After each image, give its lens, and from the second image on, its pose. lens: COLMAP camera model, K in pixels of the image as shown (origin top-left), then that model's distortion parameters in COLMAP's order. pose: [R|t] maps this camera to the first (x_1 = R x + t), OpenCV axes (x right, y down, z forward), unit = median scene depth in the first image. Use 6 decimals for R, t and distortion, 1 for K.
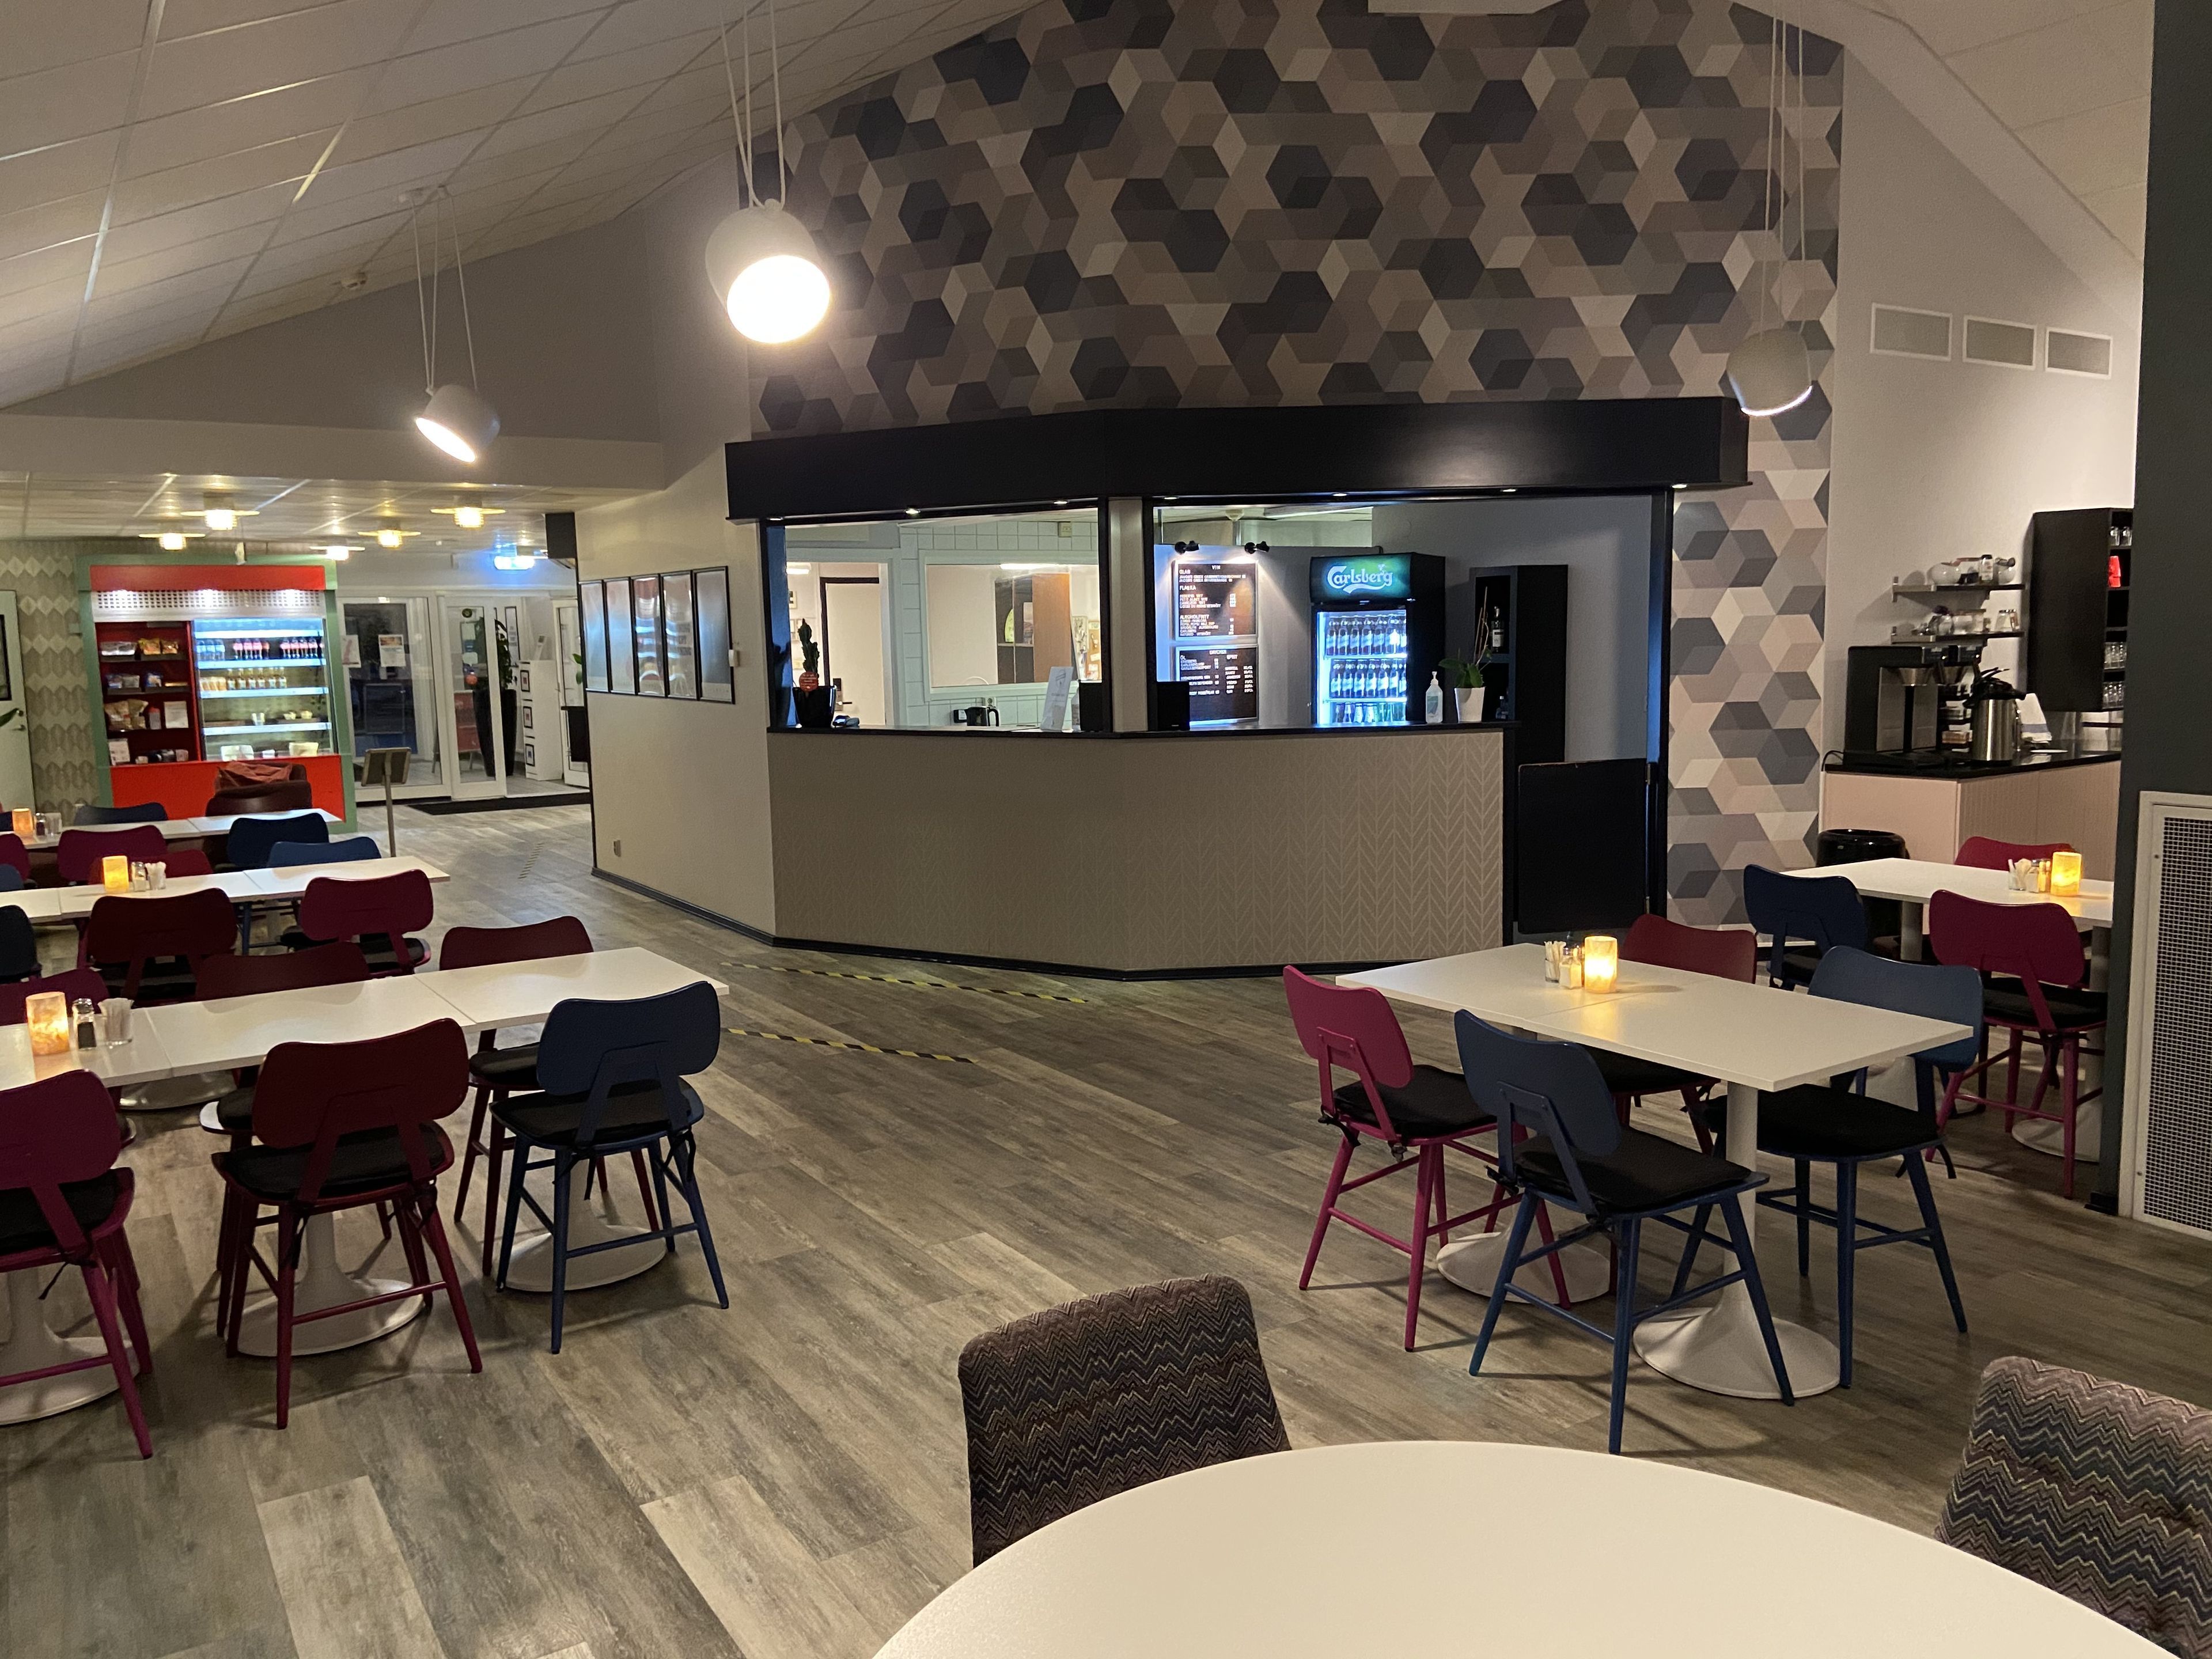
lens RADIAL K [[1679.0, 0, 1112.0], [0, 1679.0, 840.9], [0, 0, 1]] dist [0.009939, -0.014635]
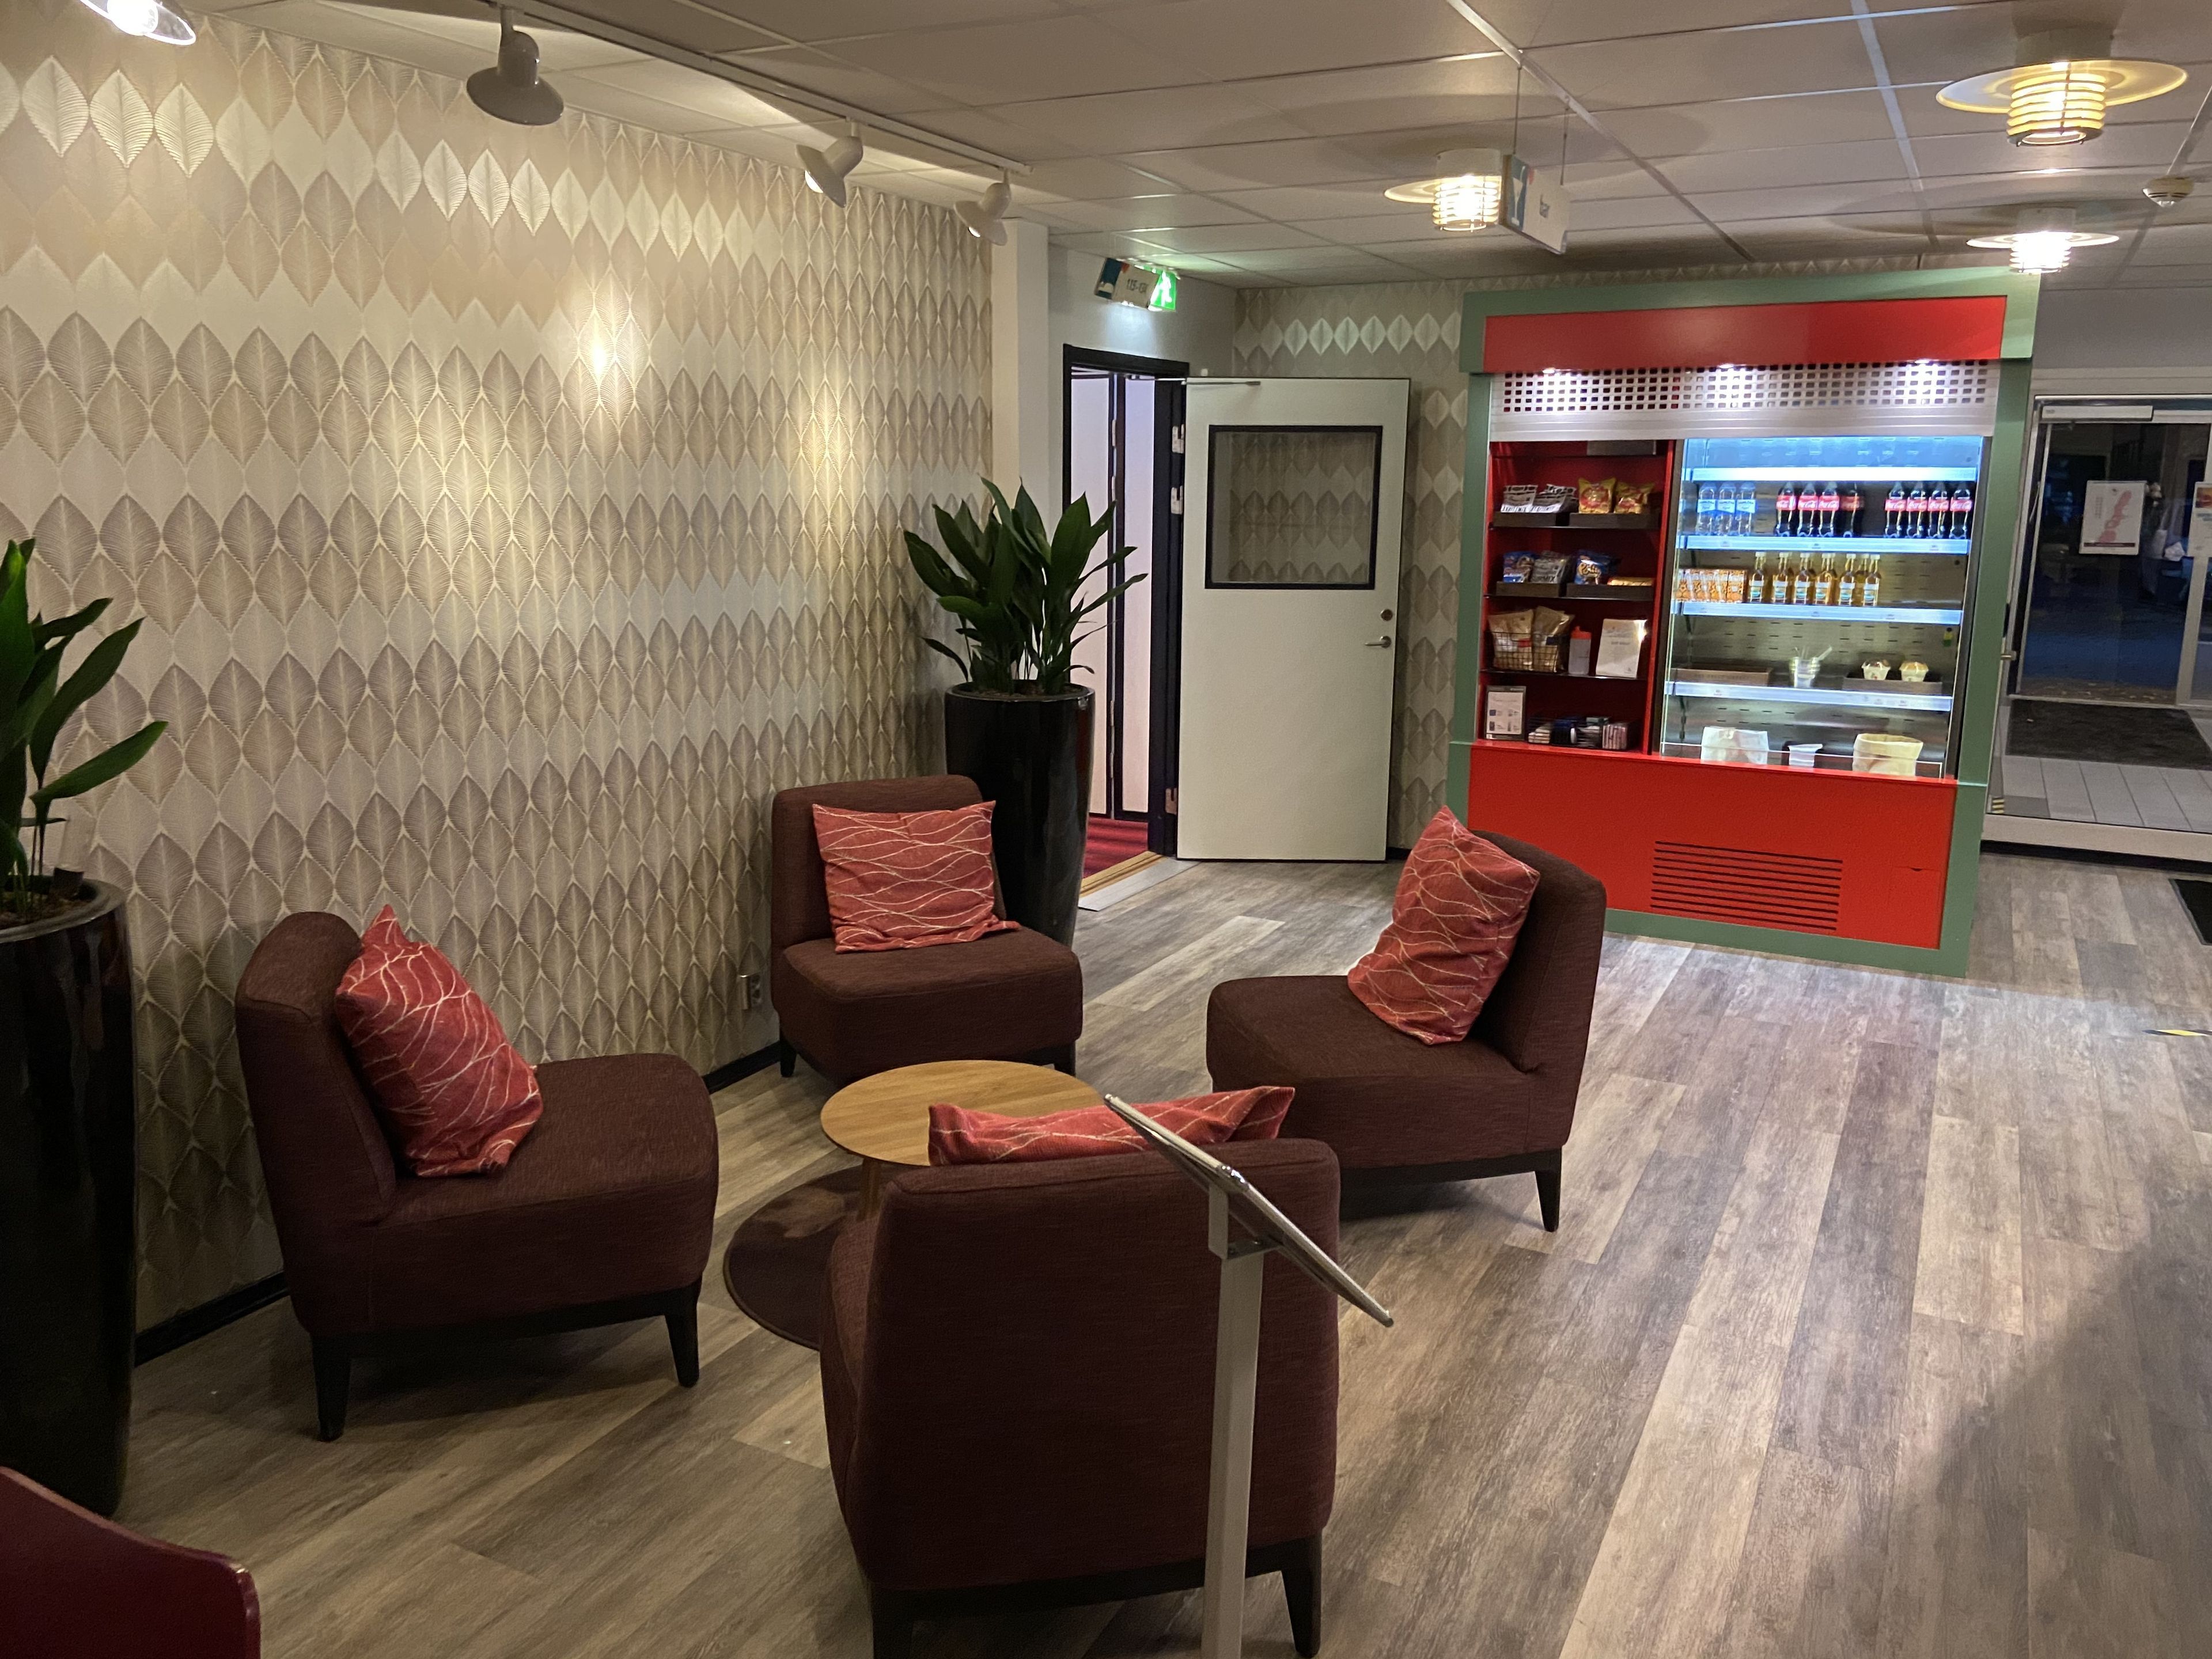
lens RADIAL K [[1679.0, 0, 1094.7], [0, 1679.0, 840.3], [0, 0, 1]] dist [0.009939, -0.014635]
pose [[0.469356, 0.203176, -0.859316, -0.209837], [-0.128587, 0.978521, 0.161126, -0.076290], [0.873596, 0.034872, 0.485401, 0.628917]]
